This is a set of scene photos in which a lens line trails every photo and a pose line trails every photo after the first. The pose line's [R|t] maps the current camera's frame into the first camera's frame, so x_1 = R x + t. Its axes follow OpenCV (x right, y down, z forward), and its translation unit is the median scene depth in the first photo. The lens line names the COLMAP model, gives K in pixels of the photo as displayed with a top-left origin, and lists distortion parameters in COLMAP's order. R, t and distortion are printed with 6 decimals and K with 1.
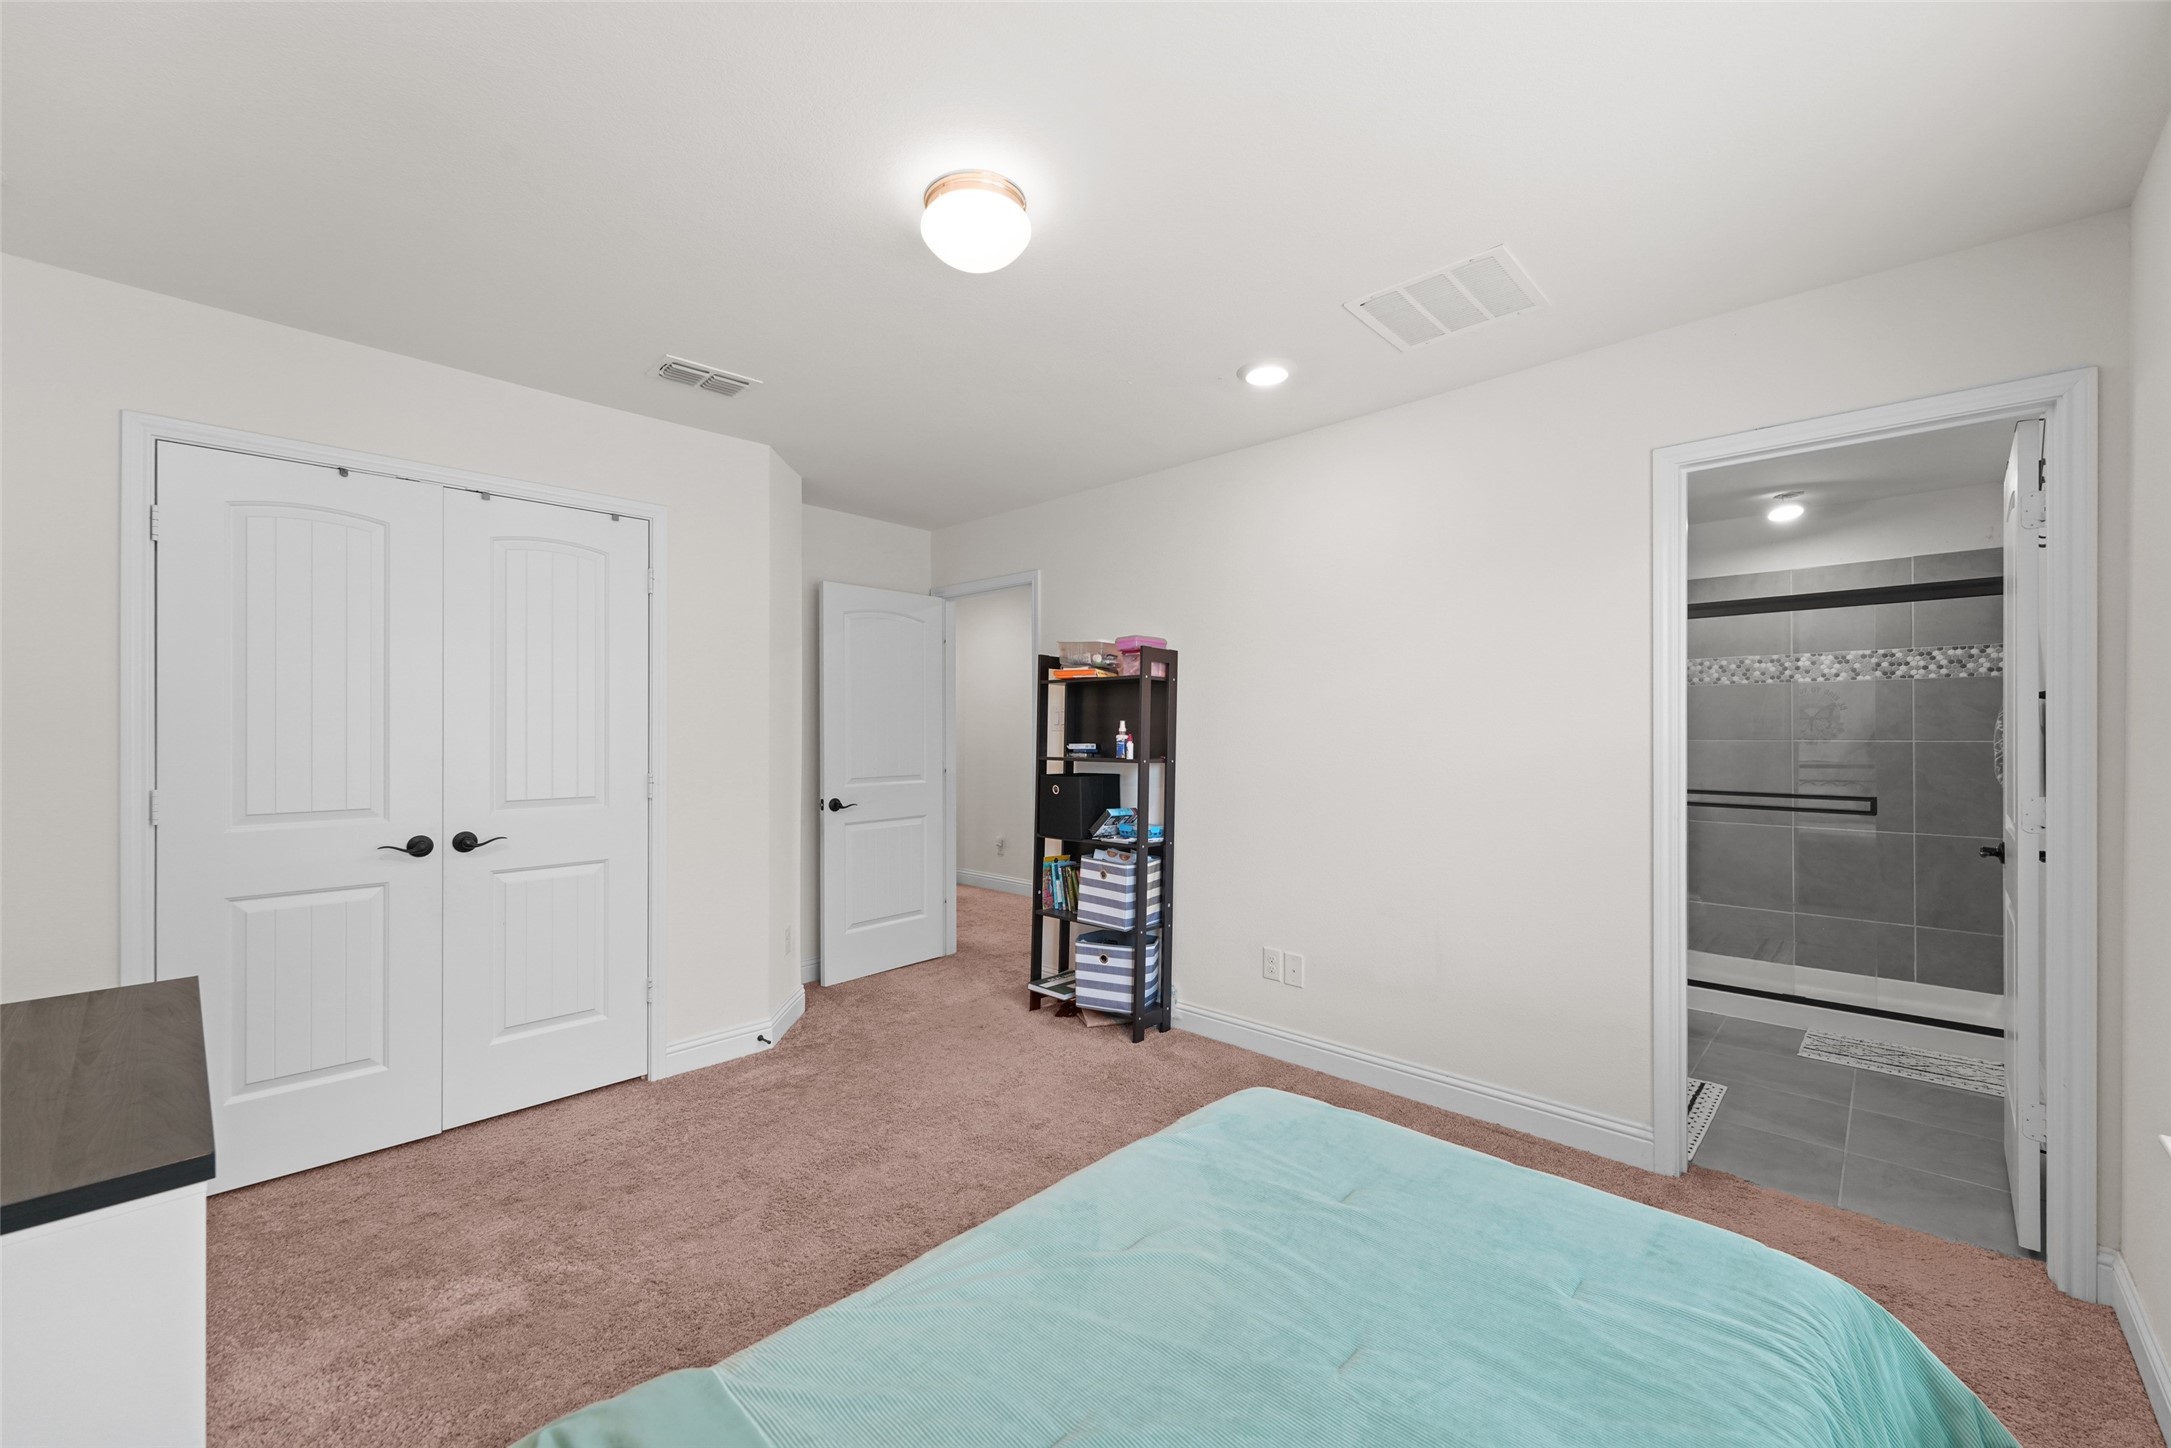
lens RADIAL K [[876.8, 0, 1079.3], [0, 876.8, 720.5], [0, 0, 1]] dist [0.006269, 0.000207]
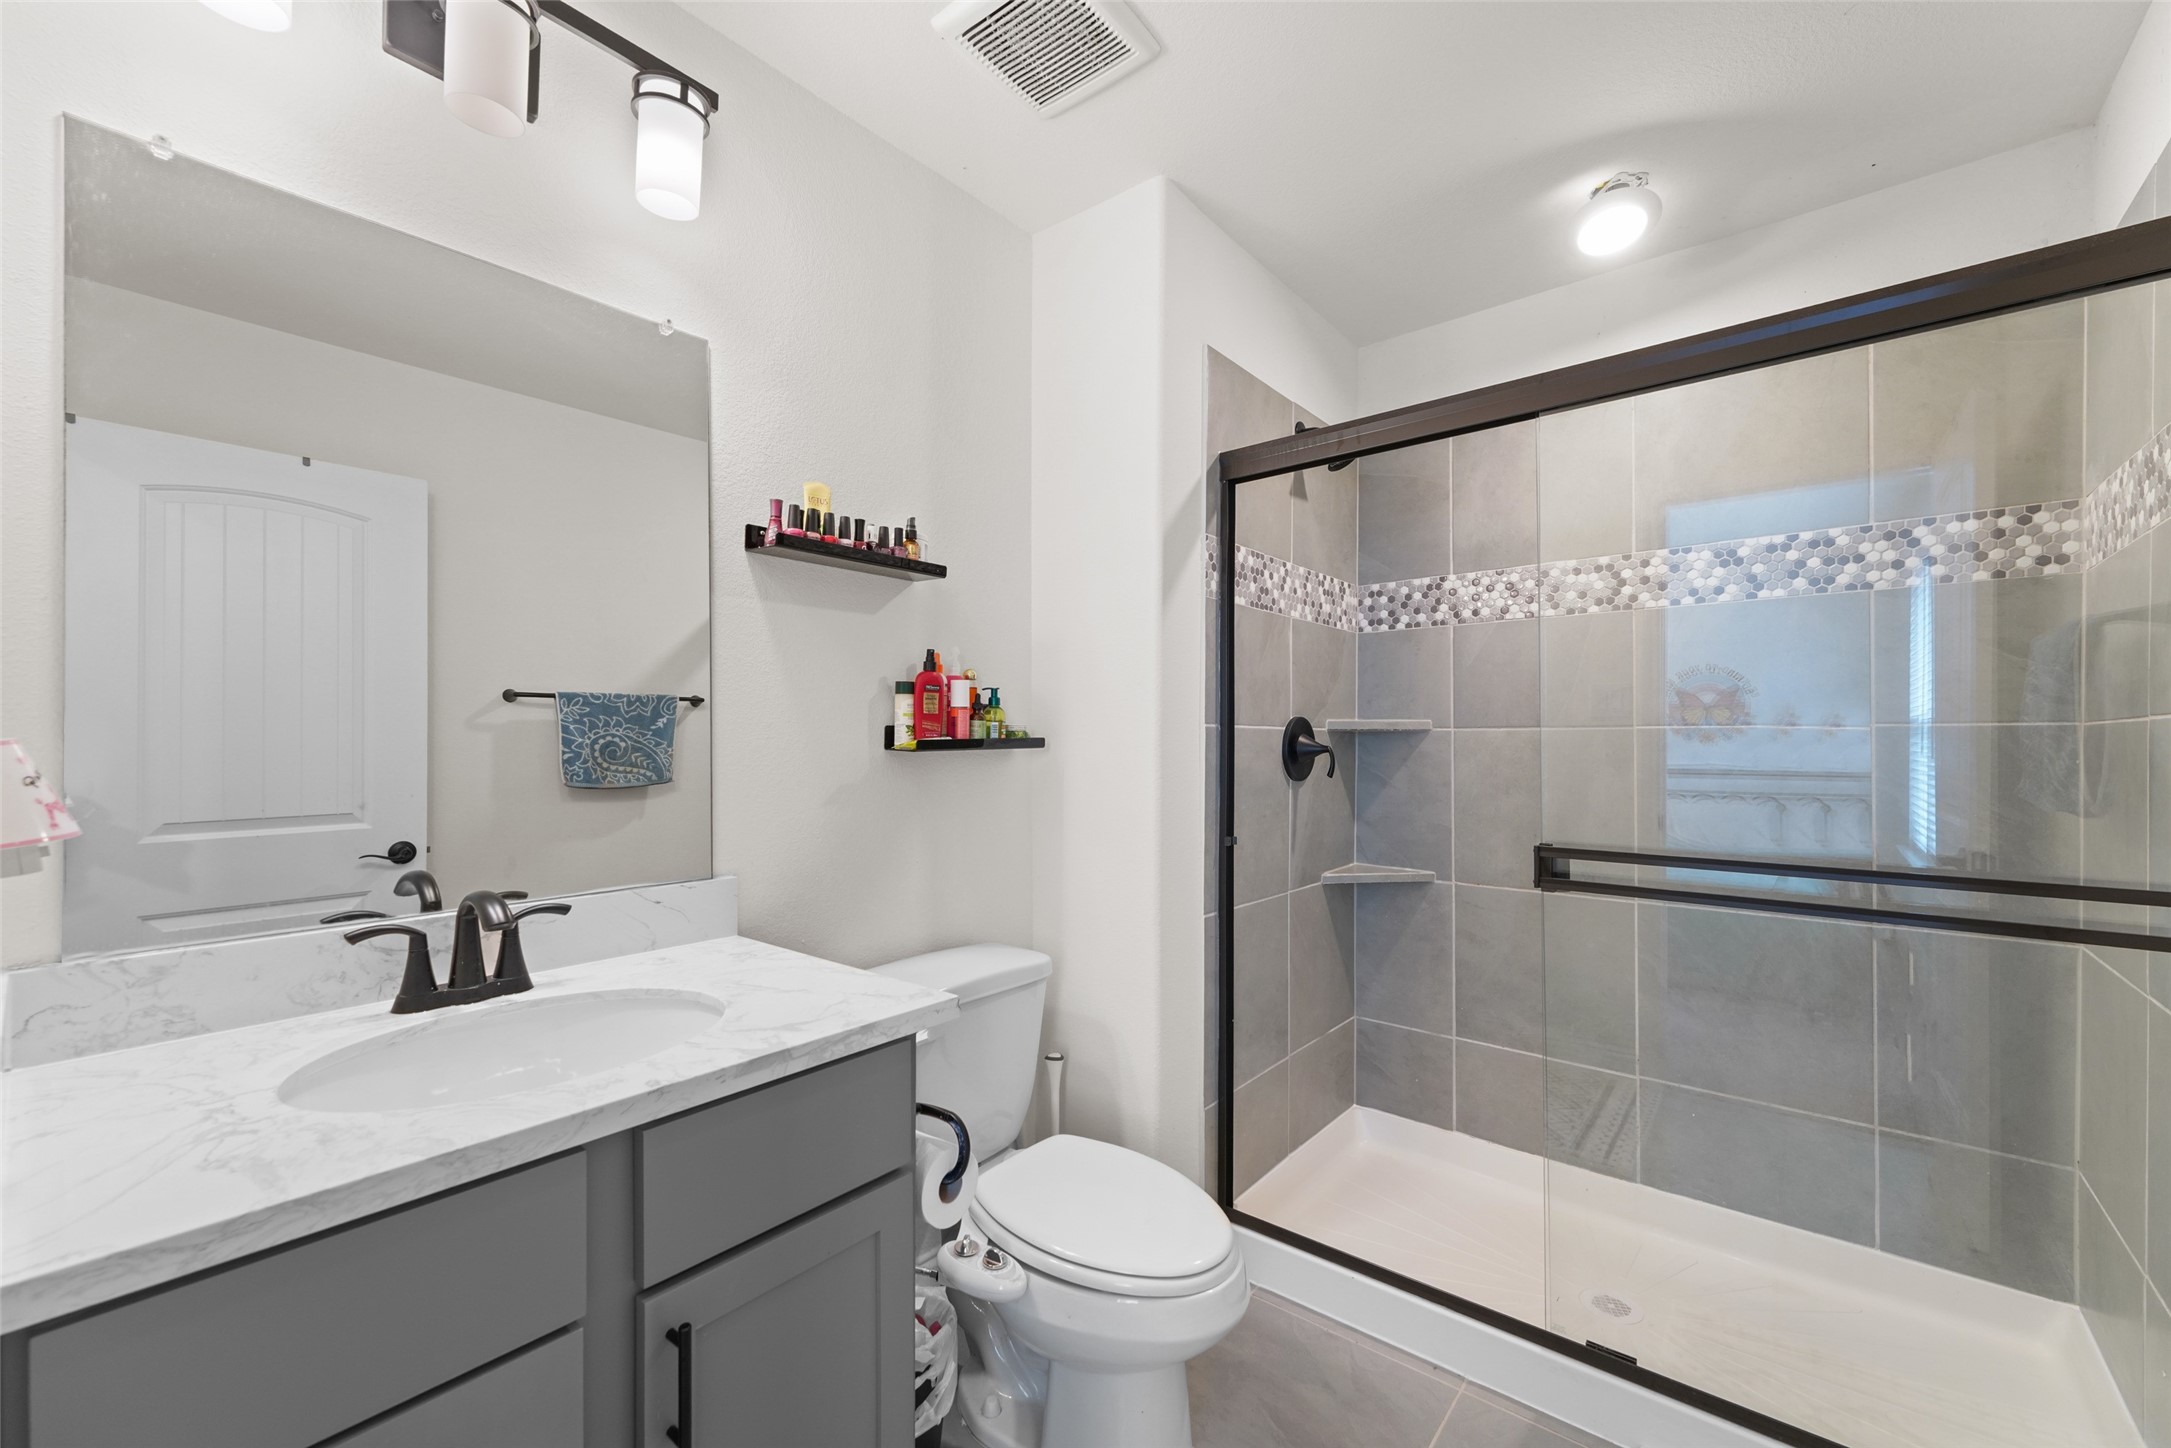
lens RADIAL K [[876.8, 0, 1091.0], [0, 876.8, 729.4], [0, 0, 1]] dist [0.006269, 0.000207]
pose [[0.997651, -0.004732, 0.068337, 0.496726], [0.004302, 0.999970, 0.006440, 0.020385], [-0.068366, -0.006130, 0.997642, 0.557174]]
